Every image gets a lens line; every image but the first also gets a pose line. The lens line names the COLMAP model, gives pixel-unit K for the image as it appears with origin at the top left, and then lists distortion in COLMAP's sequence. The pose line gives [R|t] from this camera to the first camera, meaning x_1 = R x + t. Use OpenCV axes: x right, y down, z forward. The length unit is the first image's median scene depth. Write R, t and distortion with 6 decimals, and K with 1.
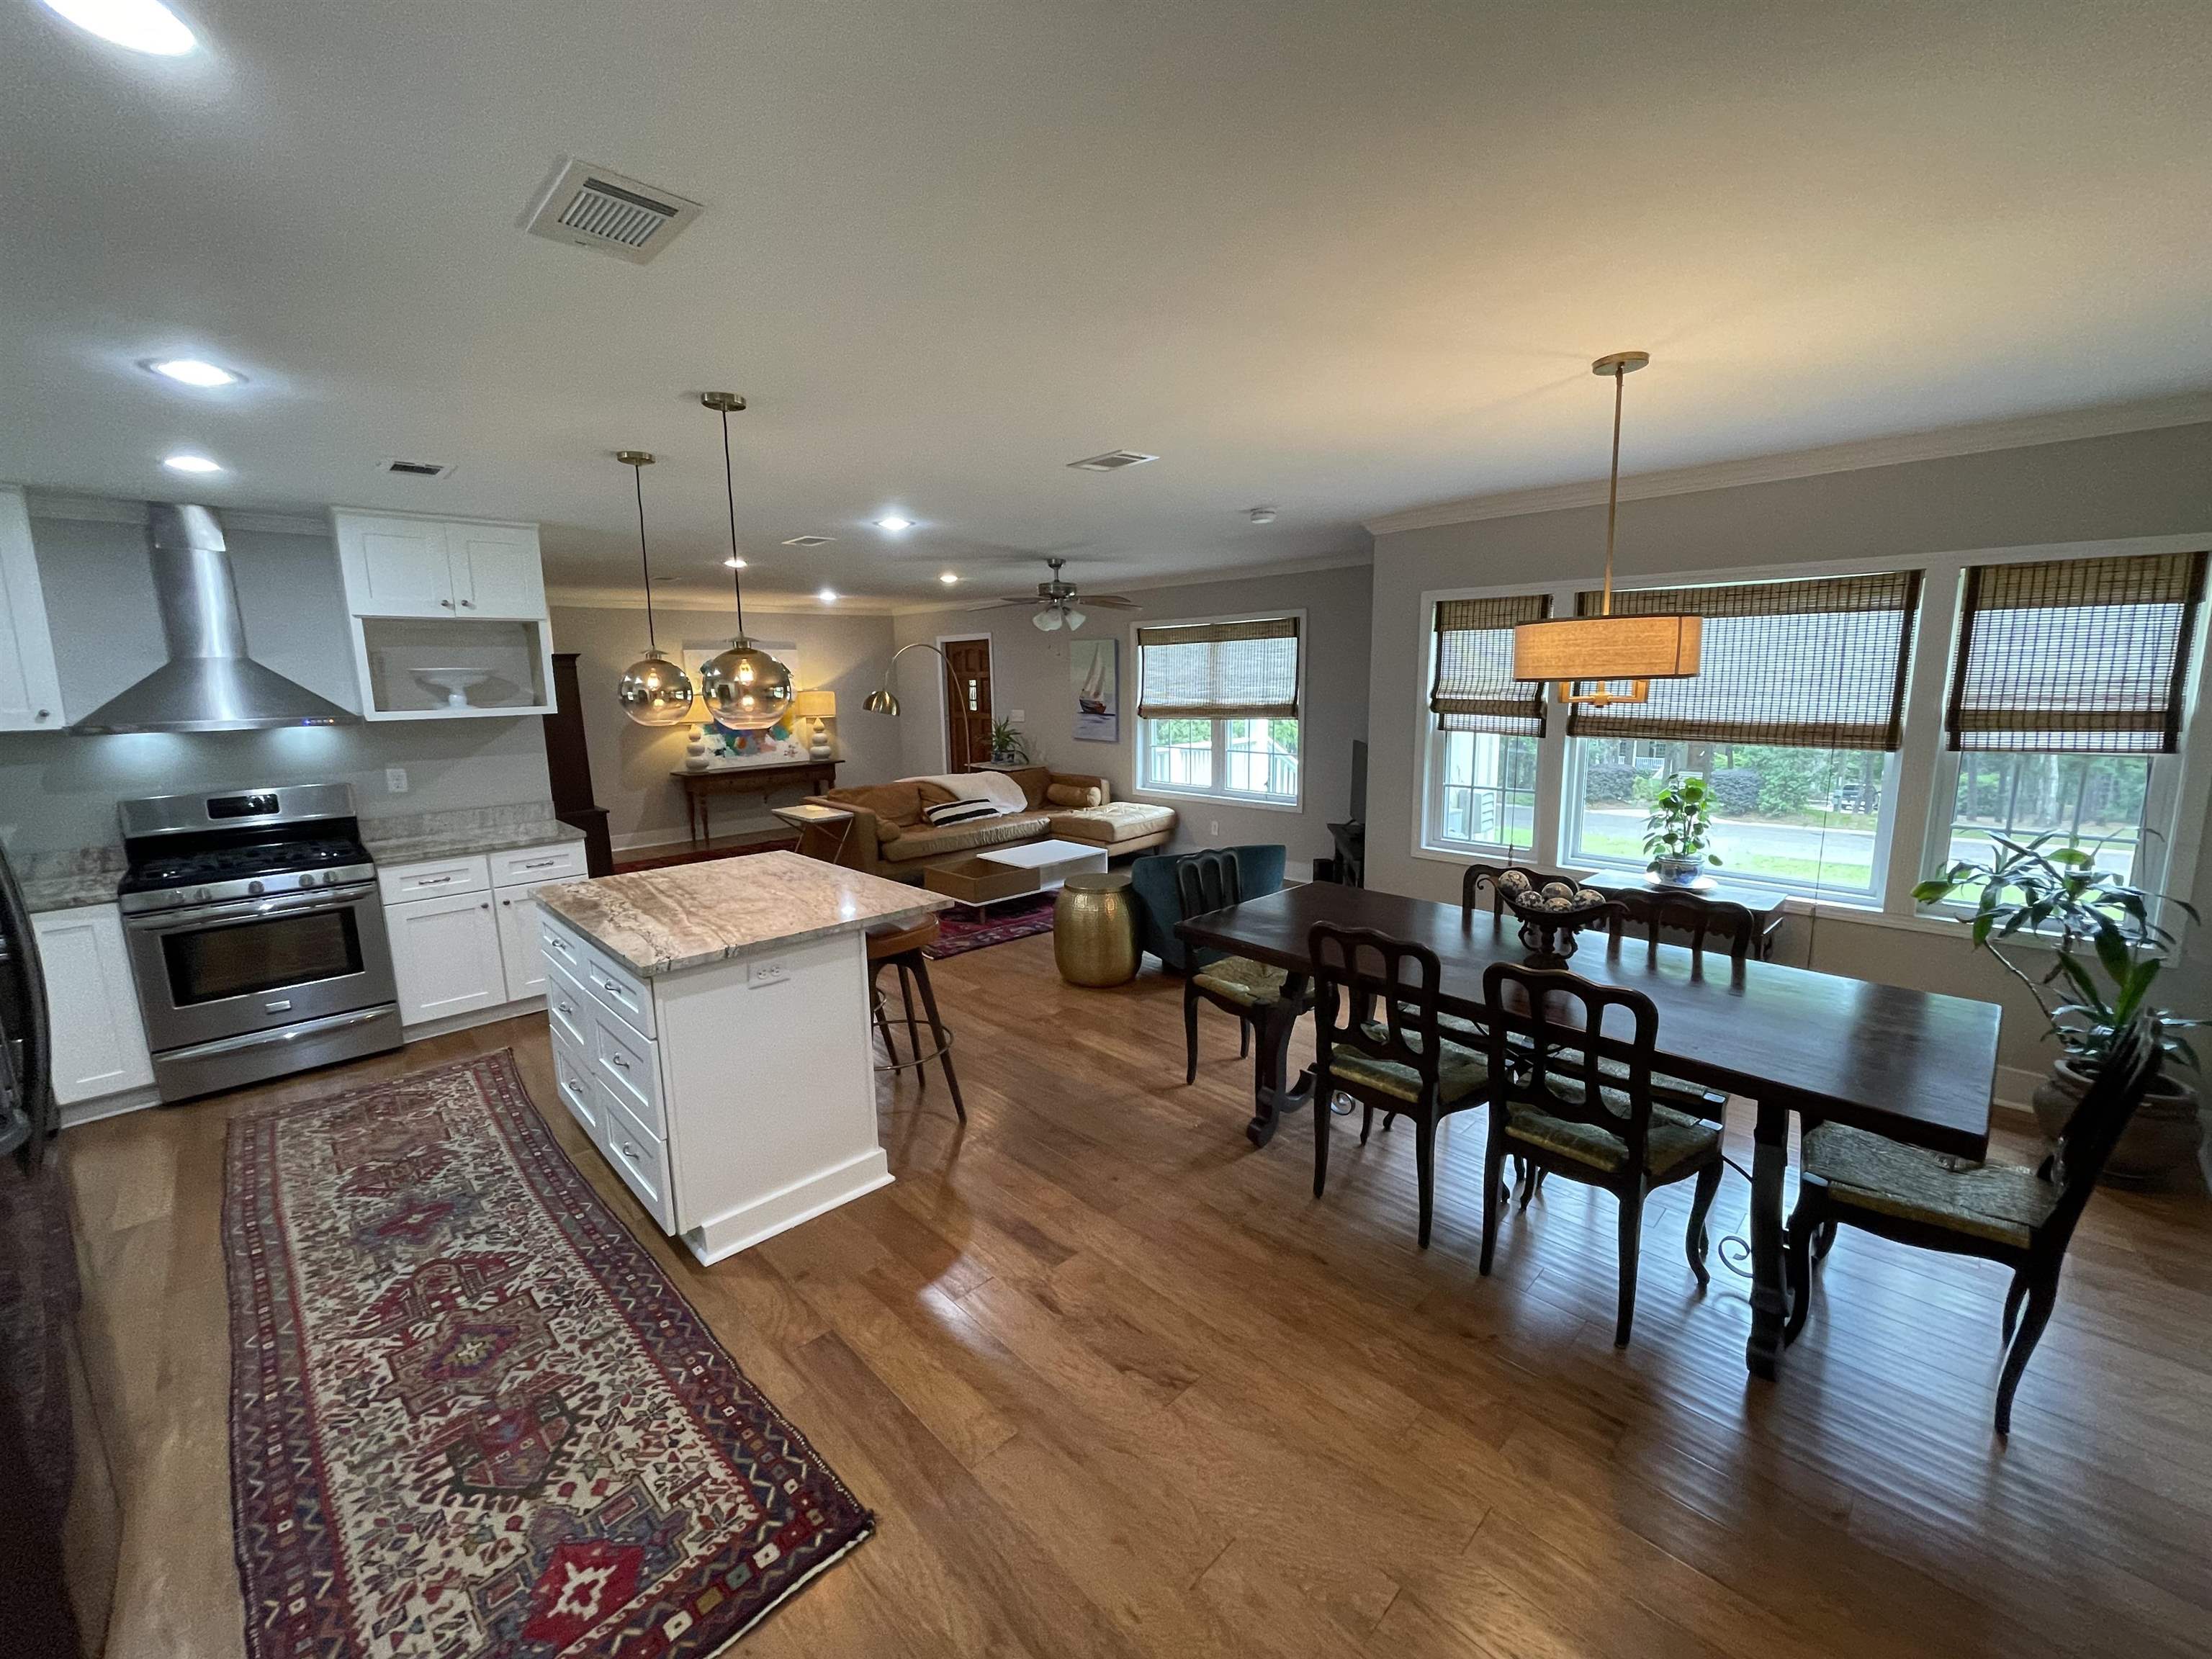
lens RADIAL K [[895.6, 0, 1098.9], [0, 895.6, 819.0], [0, 0, 1]] dist [-0.001177, -0.000307]
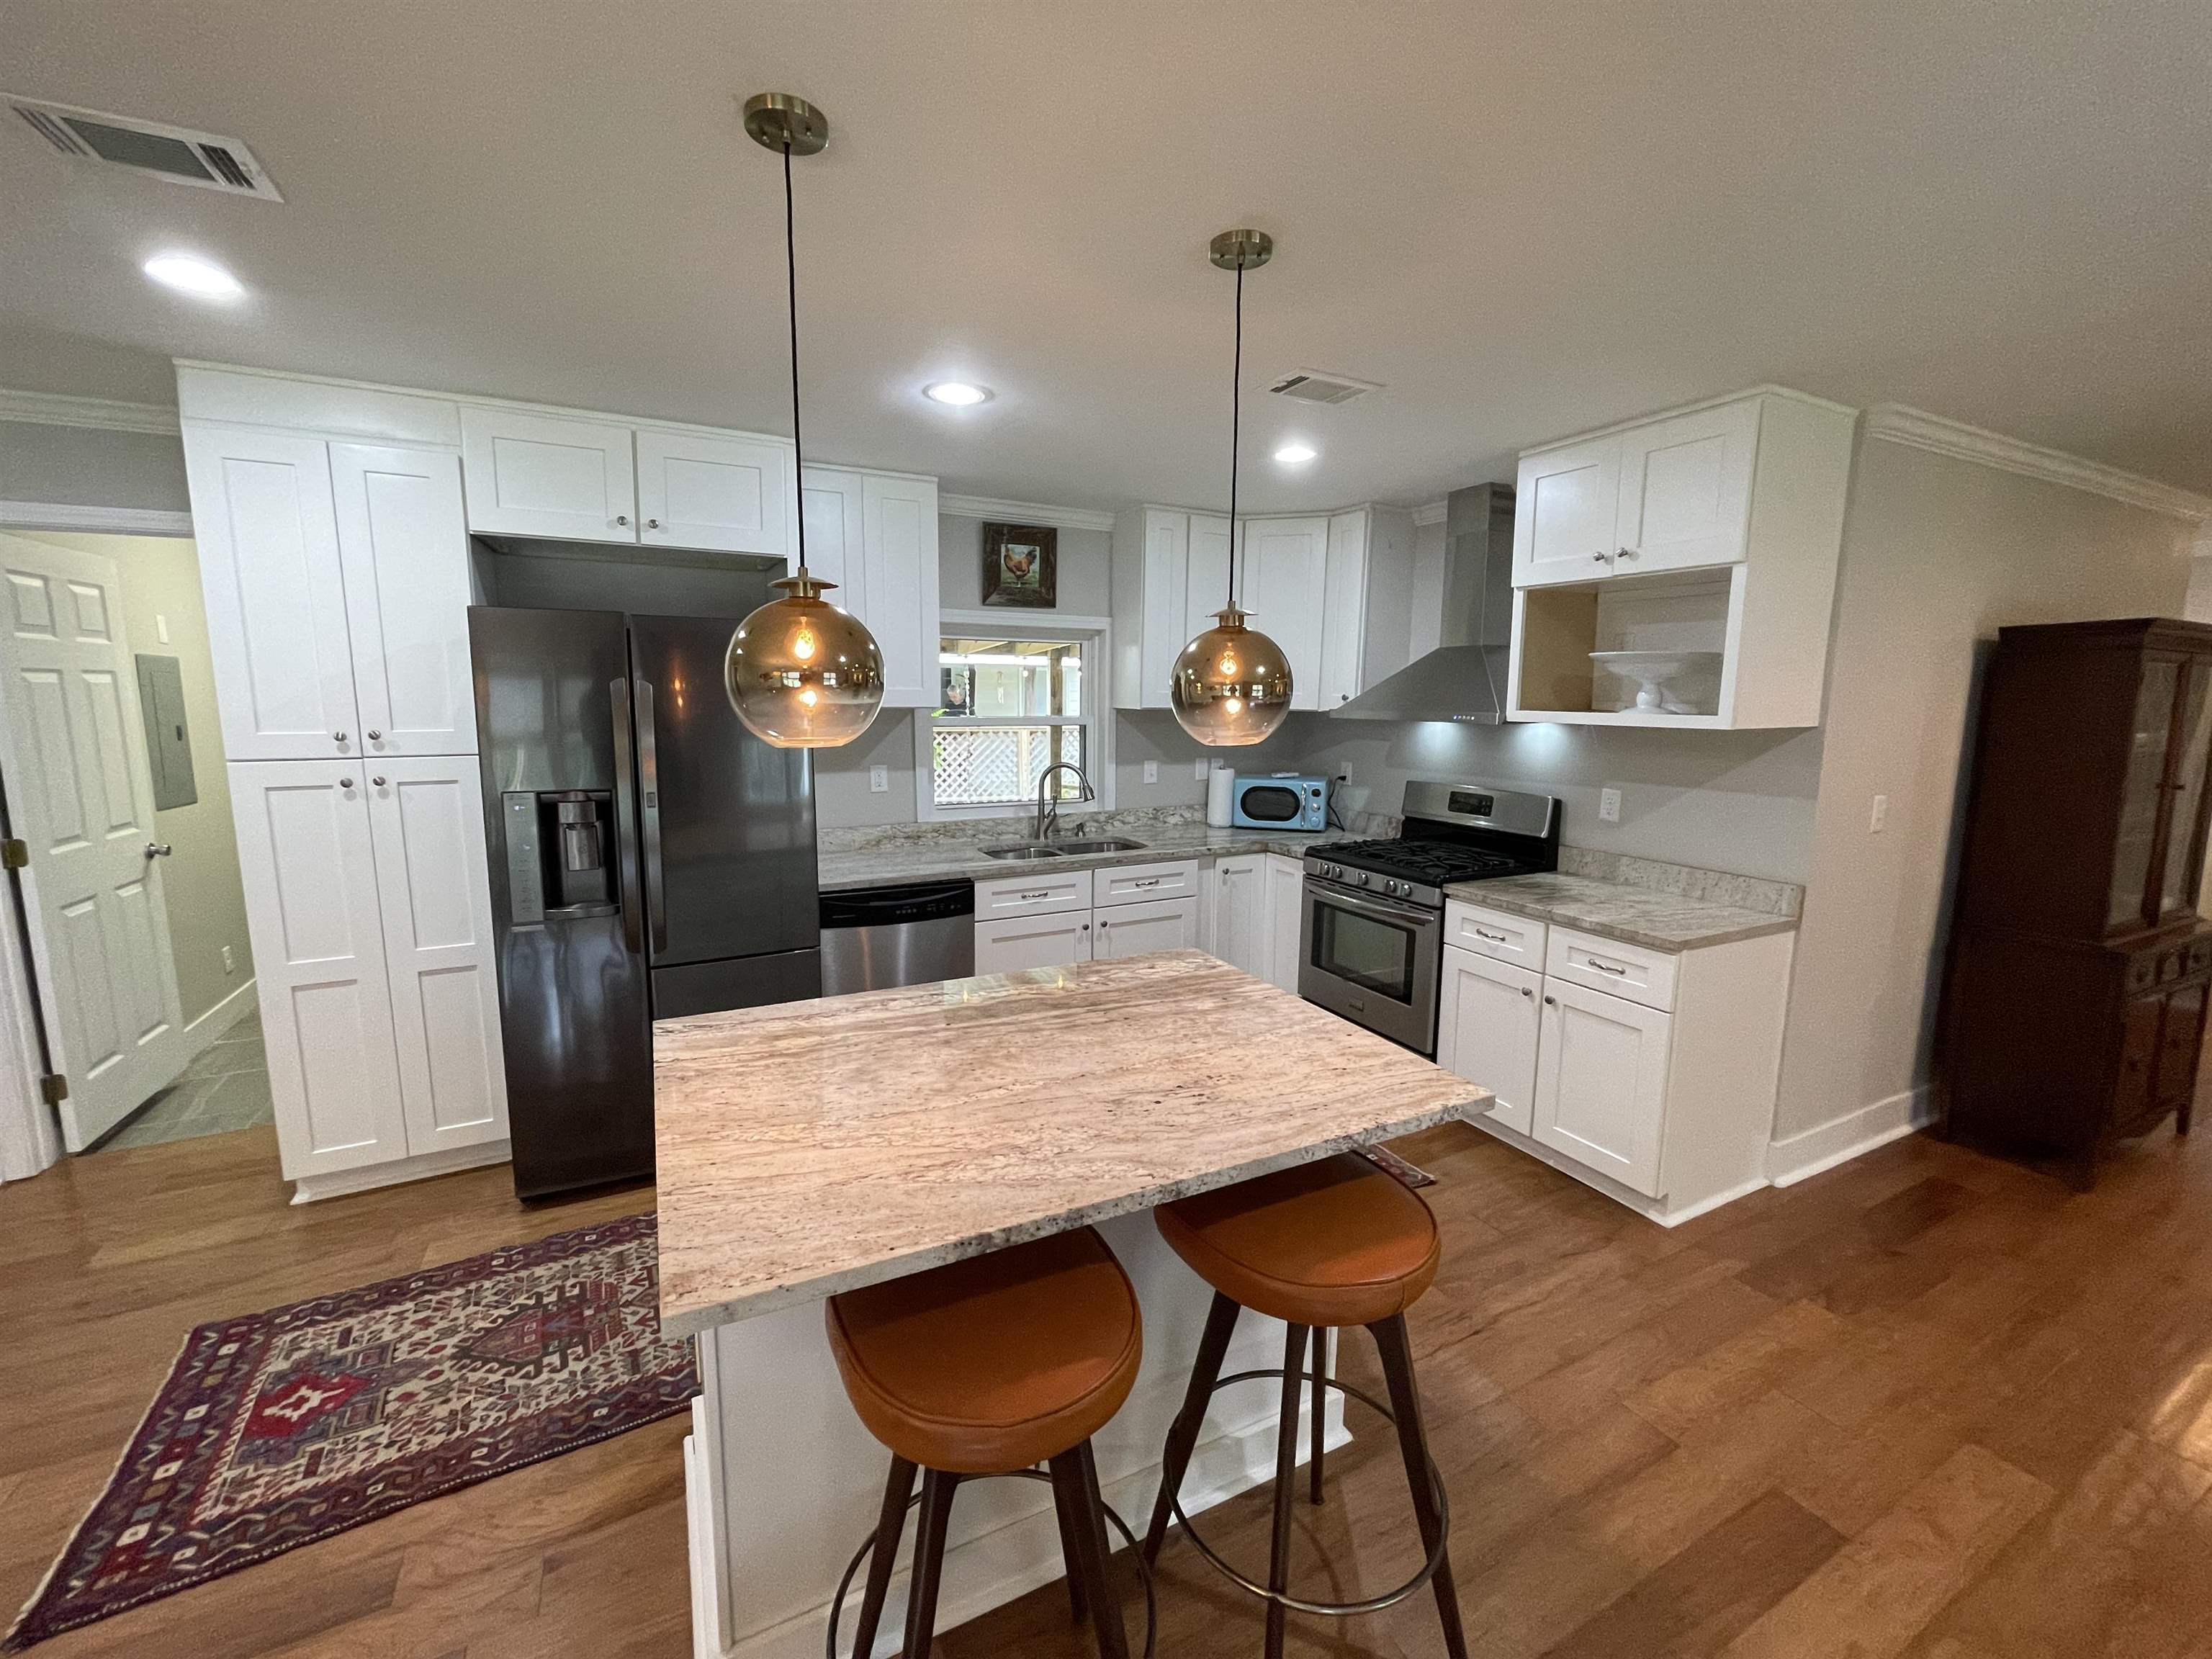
lens RADIAL K [[895.6, 0, 1103.8], [0, 895.6, 826.7], [0, 0, 1]] dist [-0.001177, -0.000307]
pose [[-0.290106, 0.162188, -0.943151, 0.043038], [-0.155025, 0.964553, 0.213553, -0.110063], [0.944355, 0.208165, -0.254679, 0.731411]]
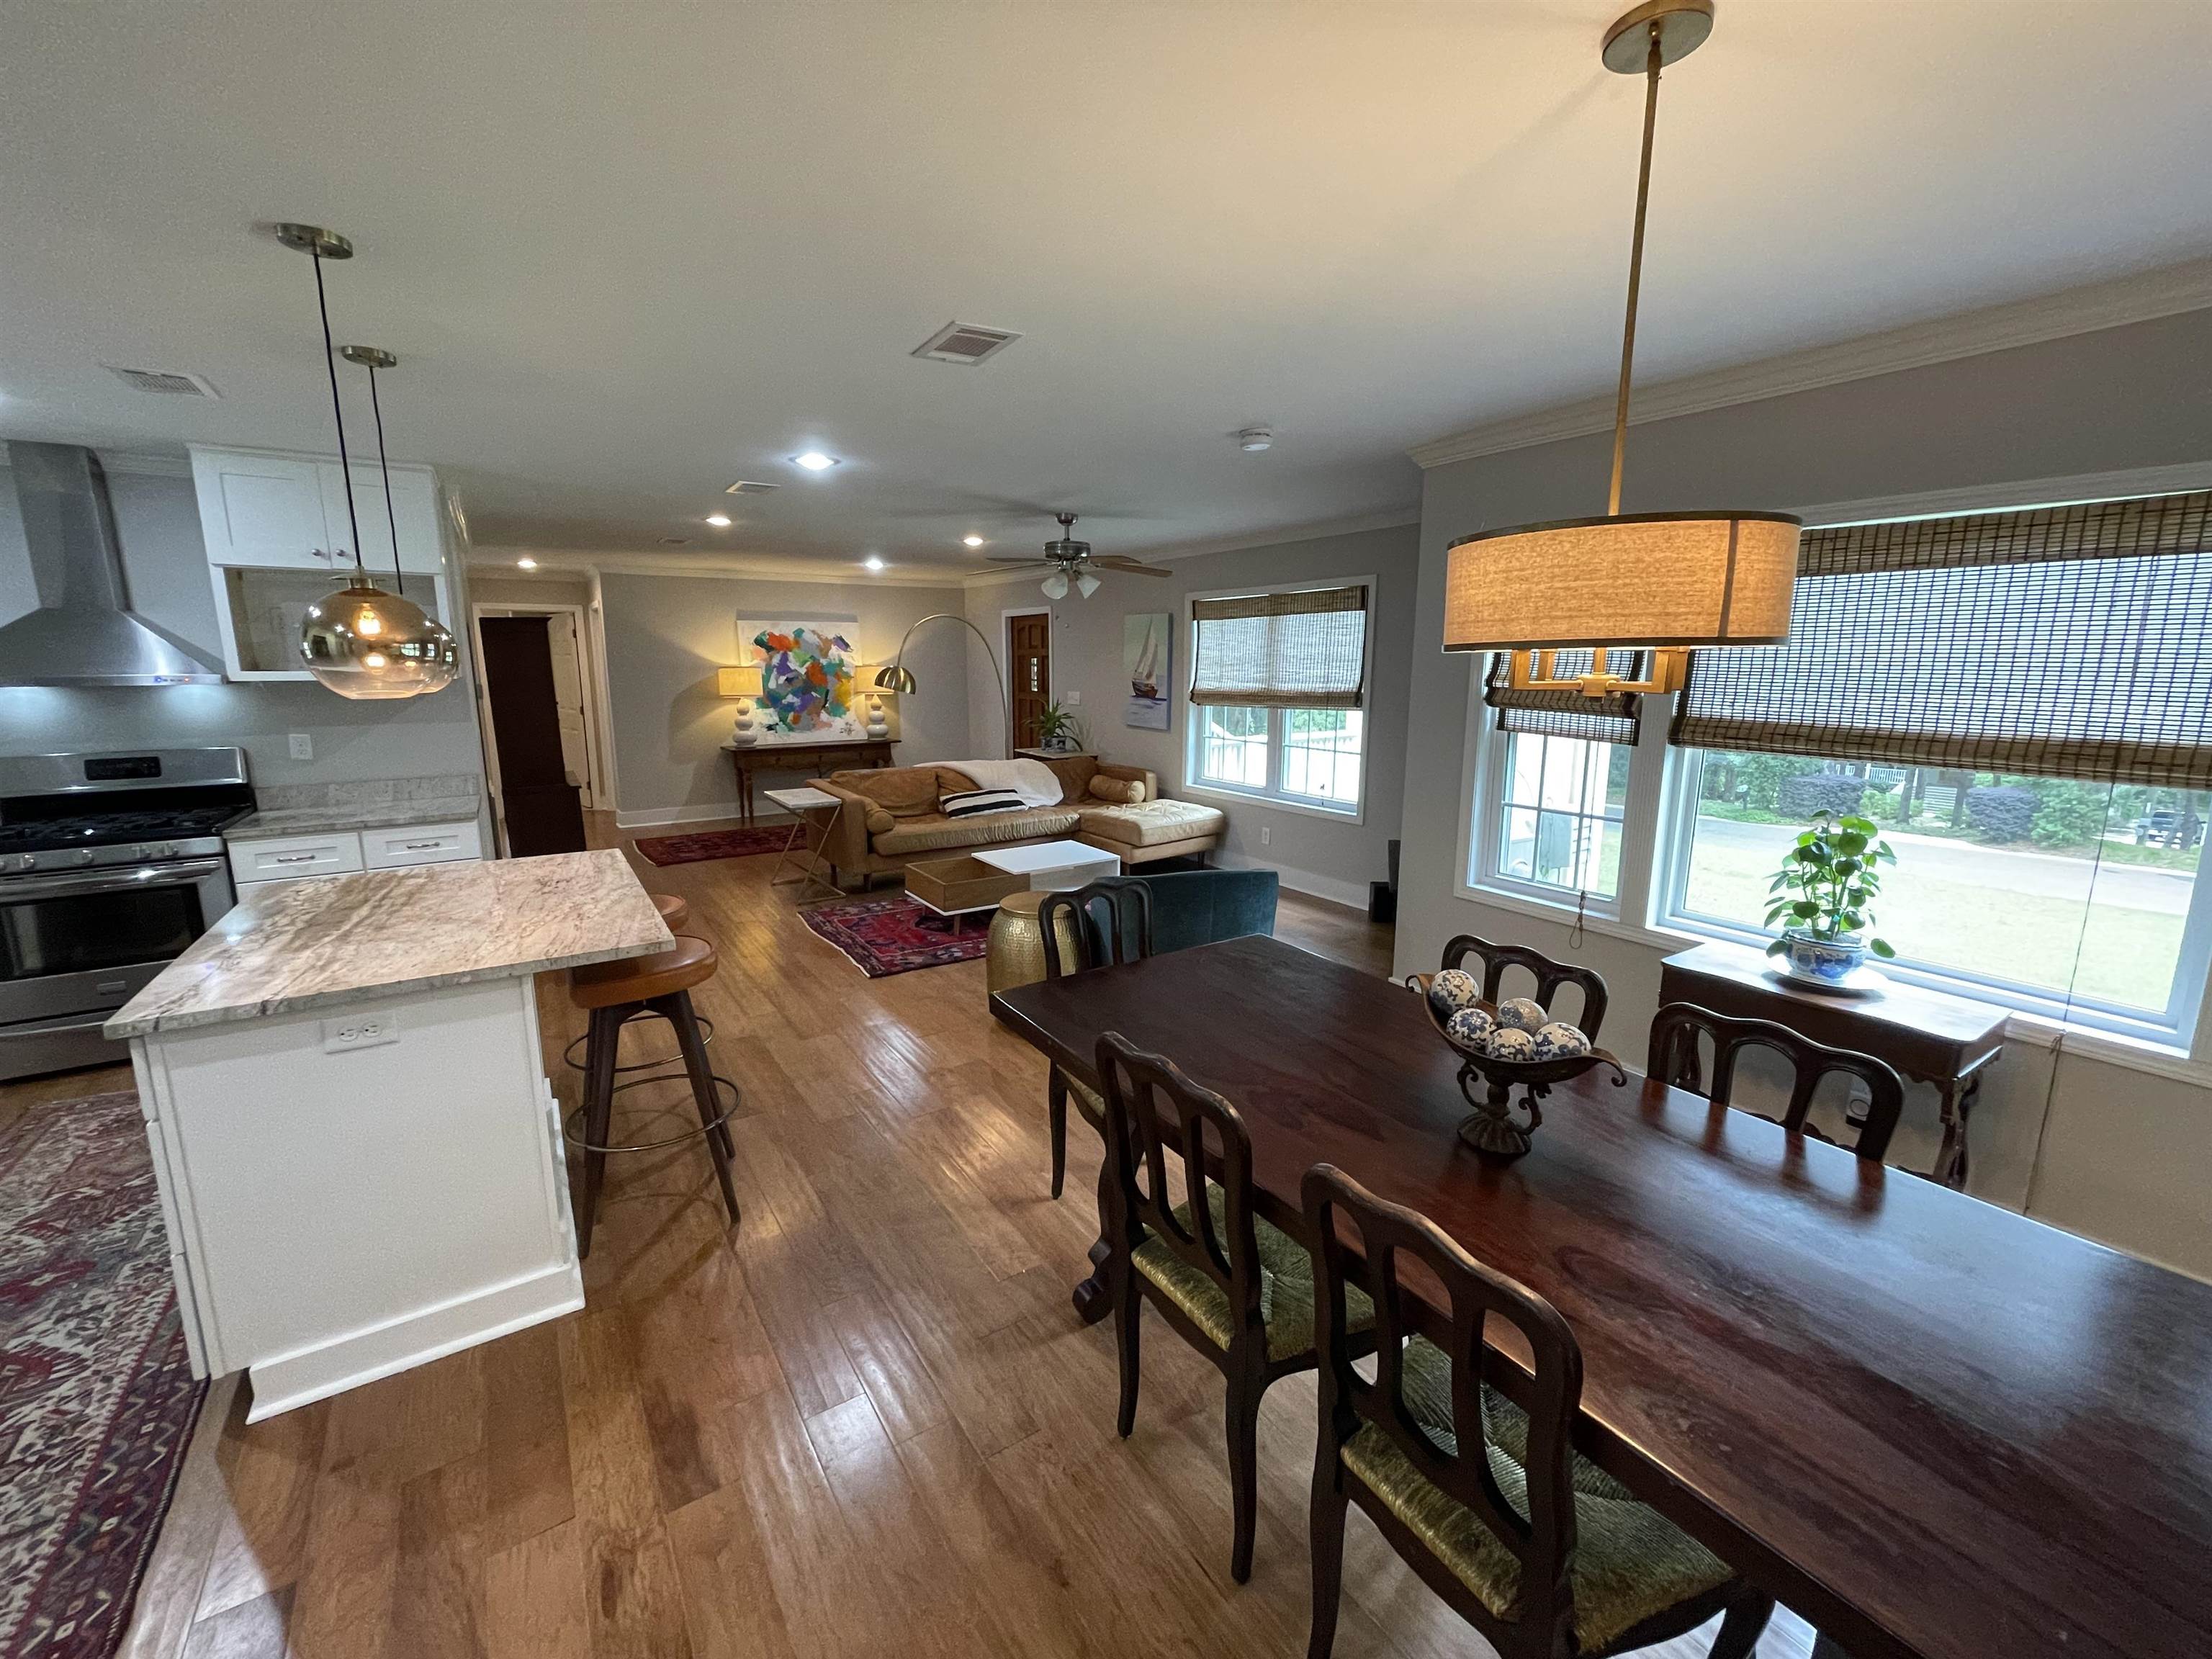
lens RADIAL K [[895.6, 0, 1097.9], [0, 895.6, 819.1], [0, 0, 1]] dist [-0.001177, -0.000307]
pose [[0.983709, 0.050788, -0.172443, 0.182421], [-0.047878, 0.998632, 0.020999, -0.024734], [0.173273, -0.012401, 0.984796, 0.206764]]
